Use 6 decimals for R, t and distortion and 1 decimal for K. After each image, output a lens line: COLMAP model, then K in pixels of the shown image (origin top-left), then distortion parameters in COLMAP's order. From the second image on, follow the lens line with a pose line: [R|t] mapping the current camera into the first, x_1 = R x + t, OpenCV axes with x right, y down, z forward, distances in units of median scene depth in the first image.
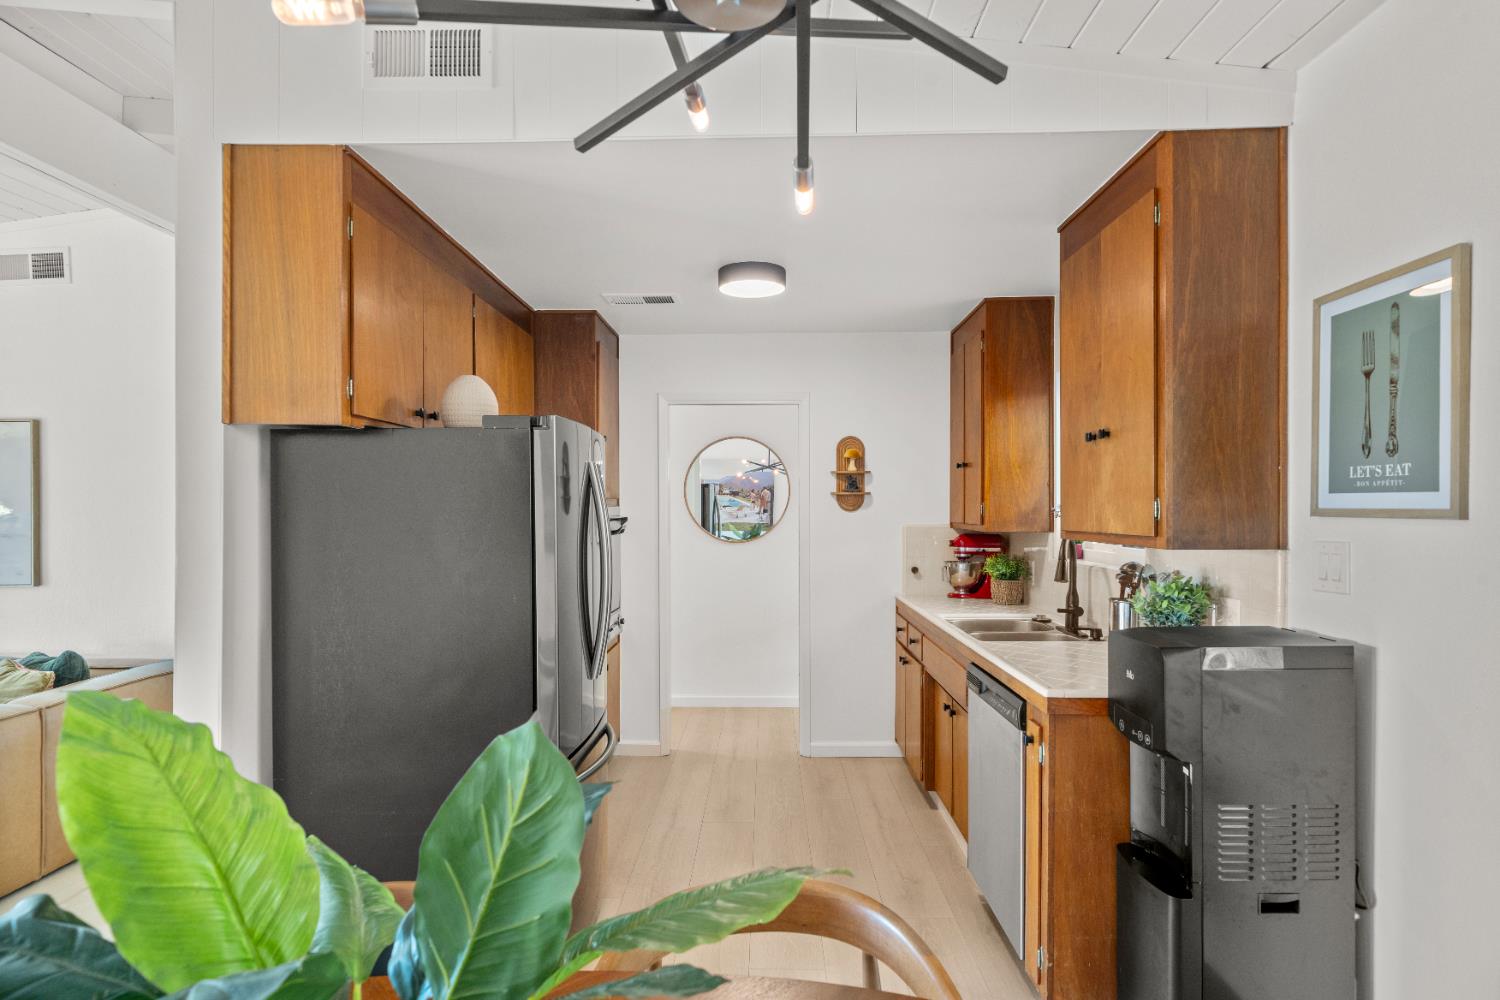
lens RADIAL K [[807.0, 0, 750.0], [0, 807.0, 500.0], [0, 0, 1]] dist [0.002507, 0.000302]
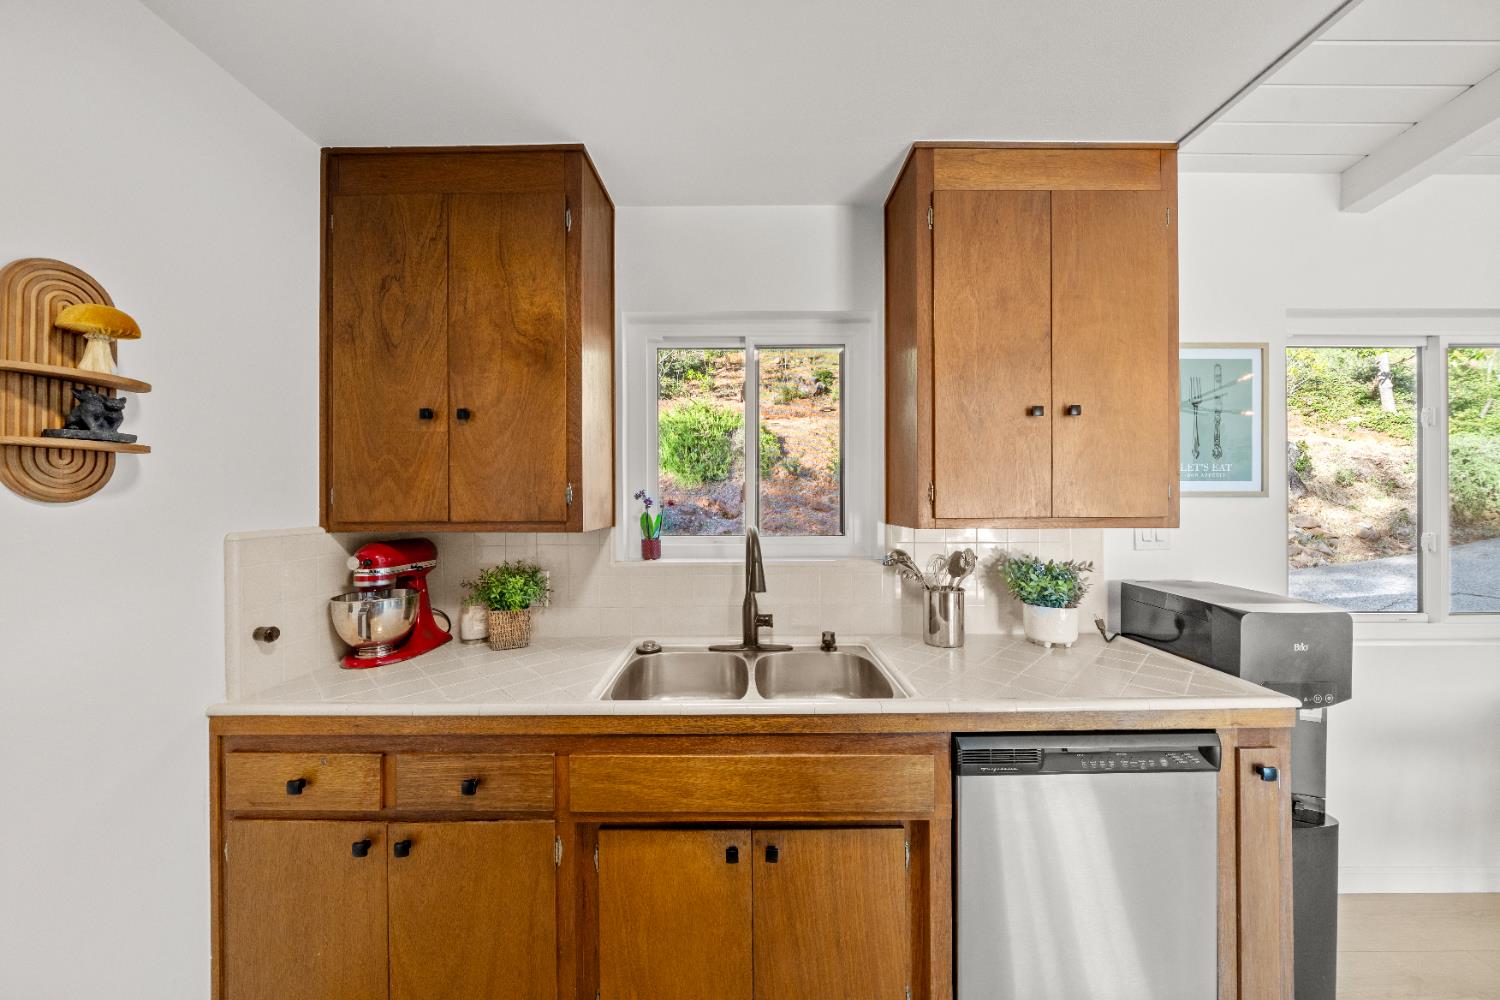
lens RADIAL K [[521.5, 0, 750.0], [0, 521.5, 500.0], [0, 0, 1]] dist [-0.000710, 0.000006]
pose [[-0.030854, 0.003659, 0.999517, -0.152239], [-0.004841, 0.999981, -0.003810, 0.025998], [-0.999512, -0.004957, -0.030836, 1.383050]]
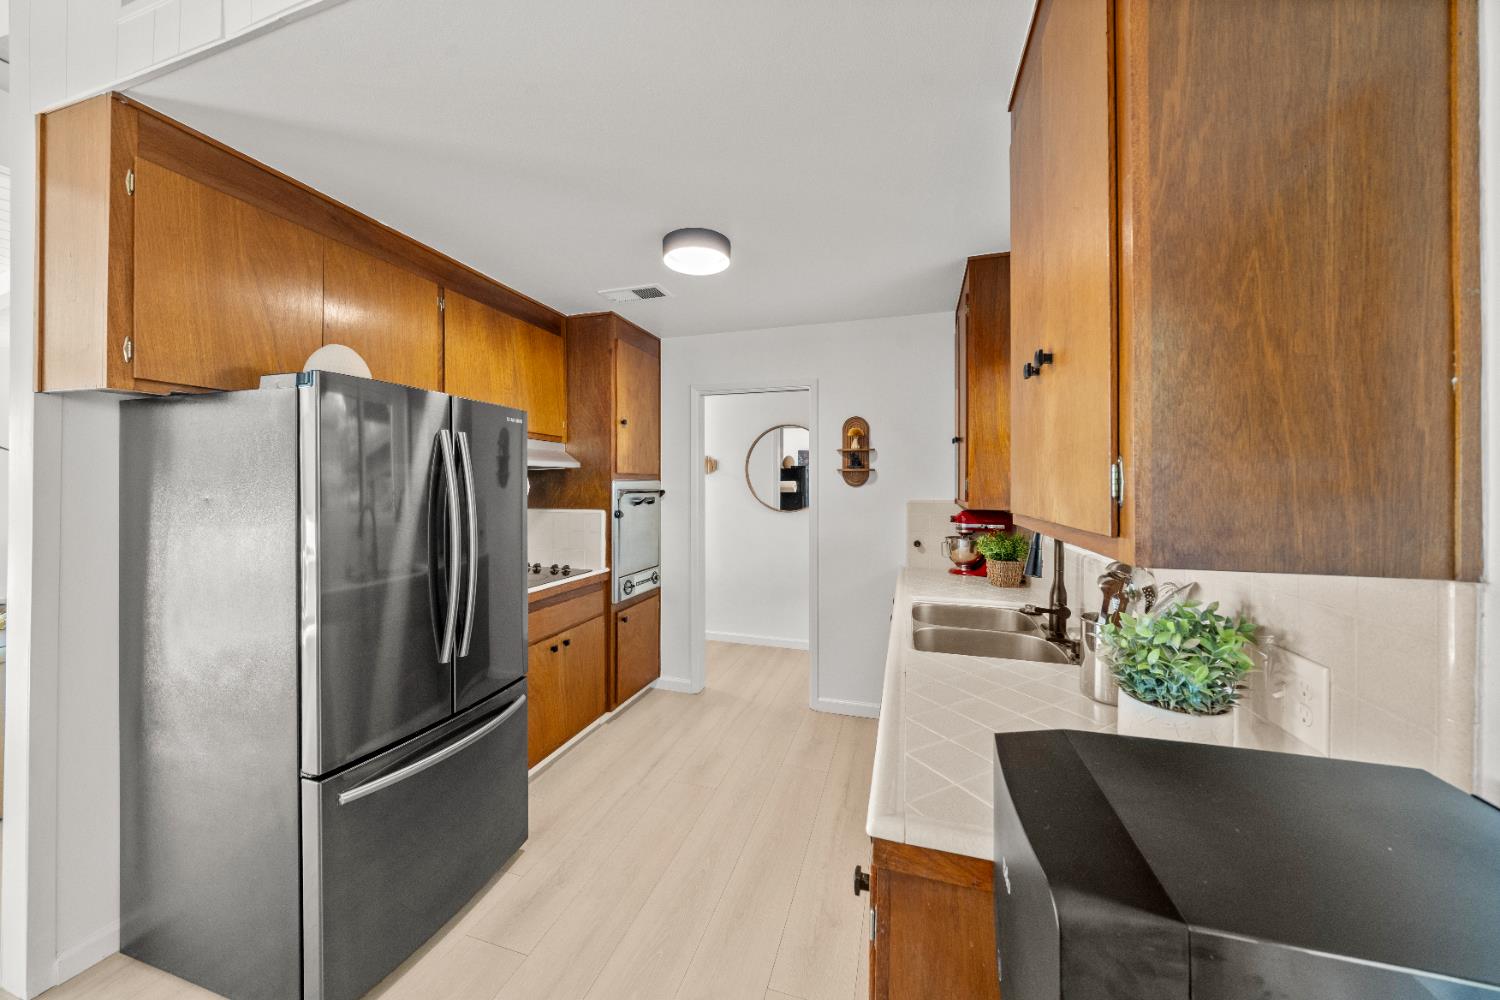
lens RADIAL K [[518.4, 0, 745.6], [0, 518.4, 476.6], [0, 0, 1]] dist [-0.007713, 0.000102]
pose [[0.960356, 0.001638, -0.278771, 0.327513], [-0.003401, 0.999977, -0.005840, 0.009704], [0.278755, 0.006557, 0.960340, 0.556937]]
